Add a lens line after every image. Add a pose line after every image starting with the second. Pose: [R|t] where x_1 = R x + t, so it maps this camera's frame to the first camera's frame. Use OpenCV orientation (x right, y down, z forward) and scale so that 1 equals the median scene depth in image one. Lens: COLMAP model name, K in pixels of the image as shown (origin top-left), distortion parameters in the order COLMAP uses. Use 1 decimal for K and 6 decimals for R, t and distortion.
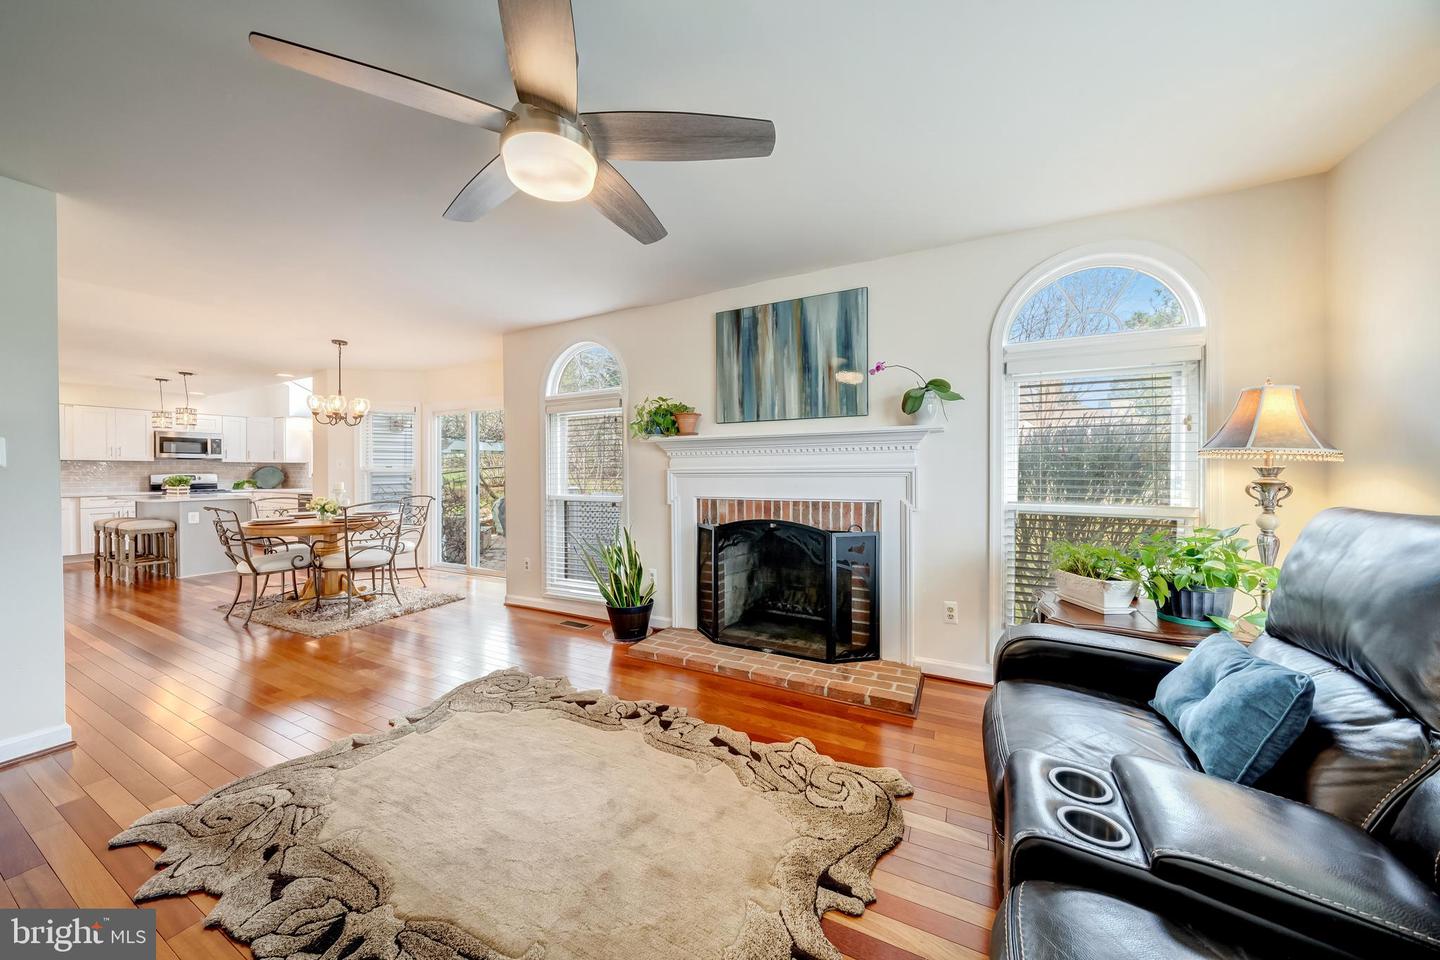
lens RADIAL K [[487.3, 0, 730.4], [0, 487.3, 473.5], [0, 0, 1]] dist [-0.009851, -0.000093]
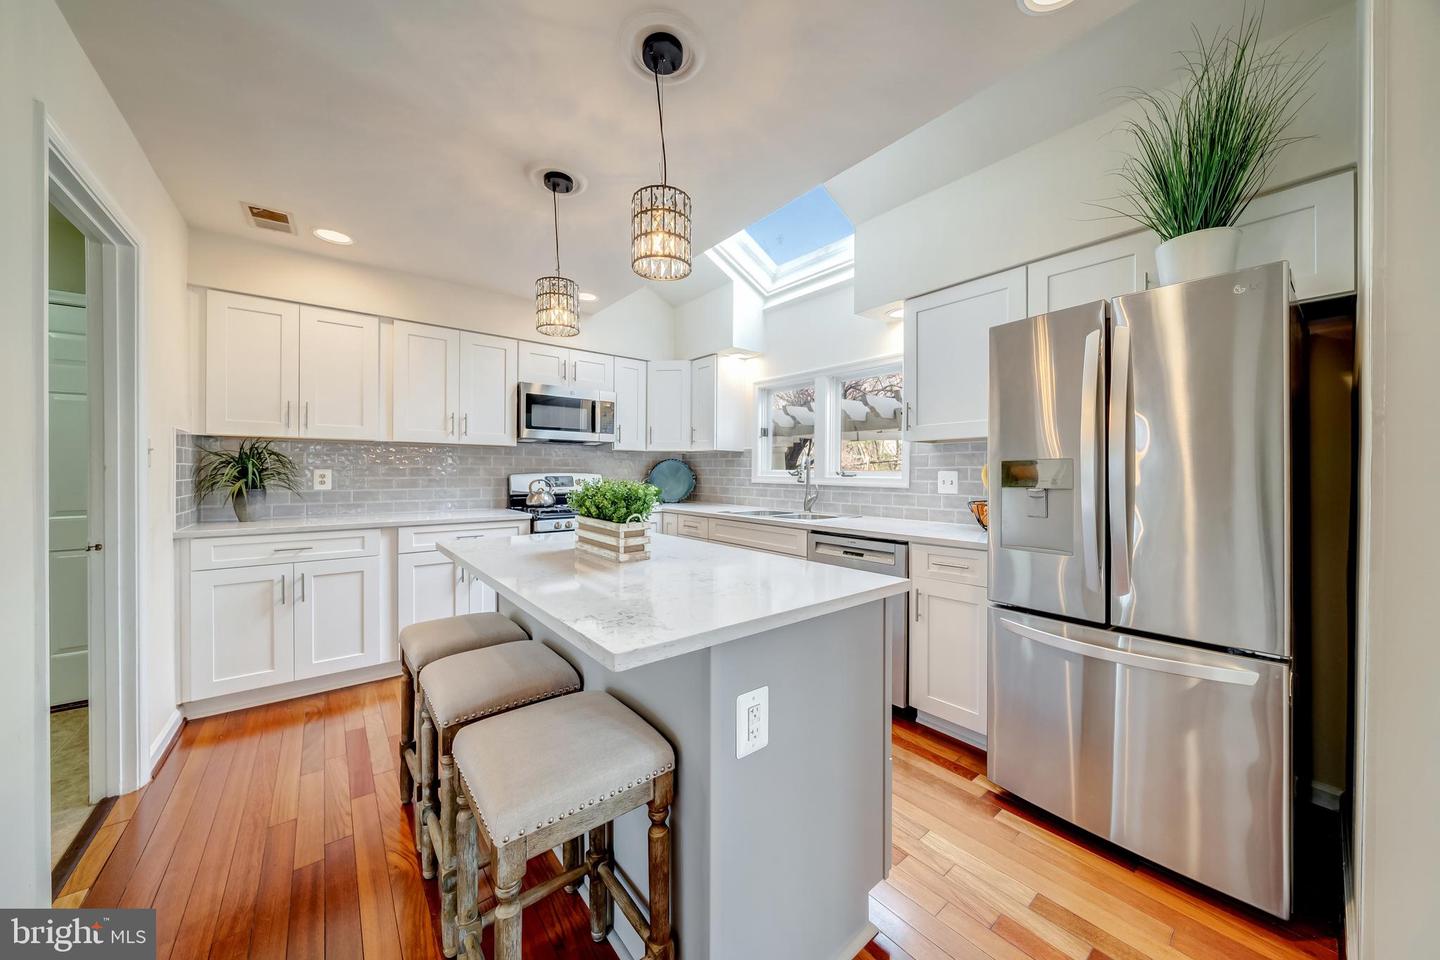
lens RADIAL K [[487.3, 0, 717.6], [0, 487.3, 473.7], [0, 0, 1]] dist [-0.009851, -0.000093]
pose [[0.907916, 0.005430, -0.419117, -0.808370], [-0.006801, 0.999975, -0.001777, 0.000768], [0.419097, 0.004463, 0.907931, 0.639549]]
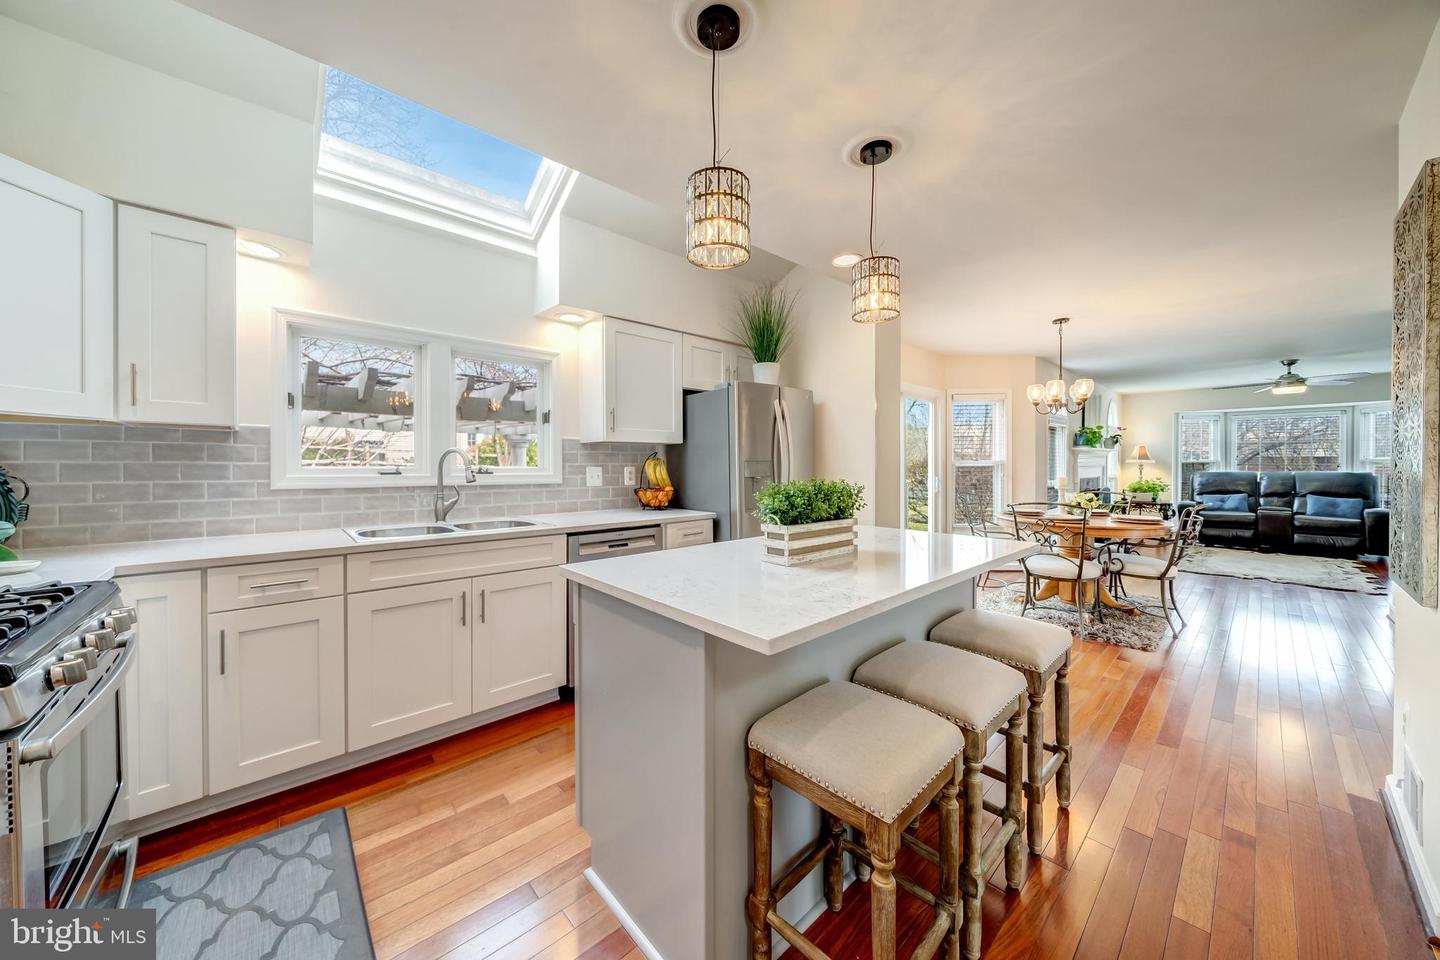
lens RADIAL K [[487.3, 0, 707.9], [0, 487.3, 467.0], [0, 0, 1]] dist [-0.009851, -0.000093]
pose [[0.382662, -0.002790, 0.923884, -1.173547], [0.004627, 0.999989, 0.001103, -0.003052], [-0.923877, 0.003853, 0.382671, 0.788966]]
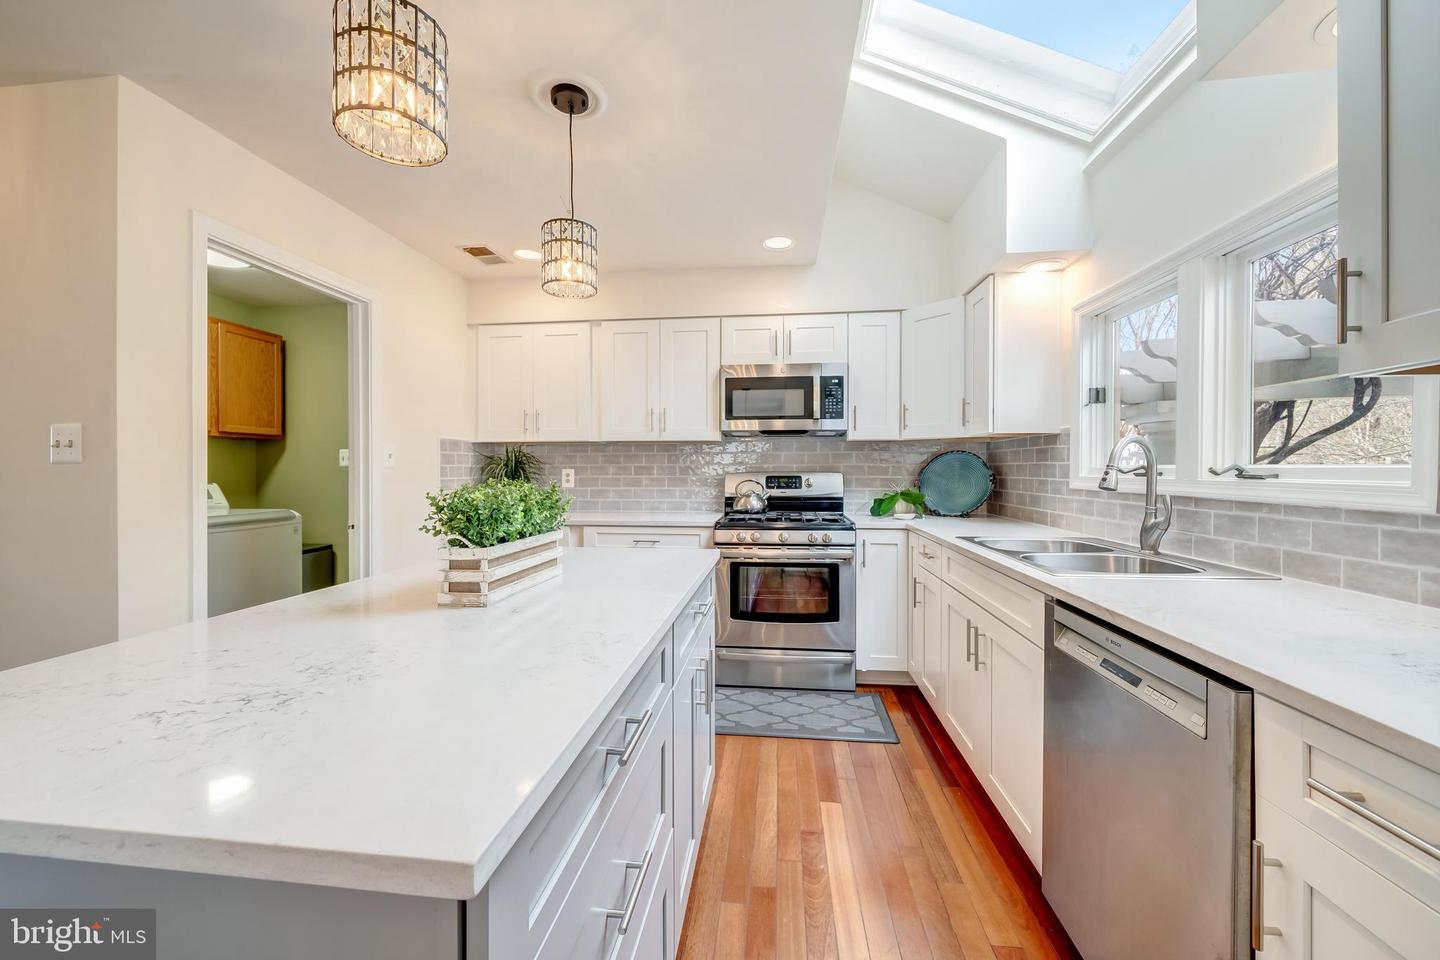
lens RADIAL K [[539.0, 0, 714.4], [0, 539.0, 471.1], [0, 0, 1]] dist [-0.007938, 0.000162]
pose [[0.335016, 0.002061, -0.942210, -0.761896], [-0.005128, 0.999987, 0.000364, -0.000284], [0.942199, 0.004710, 0.335022, 0.830989]]
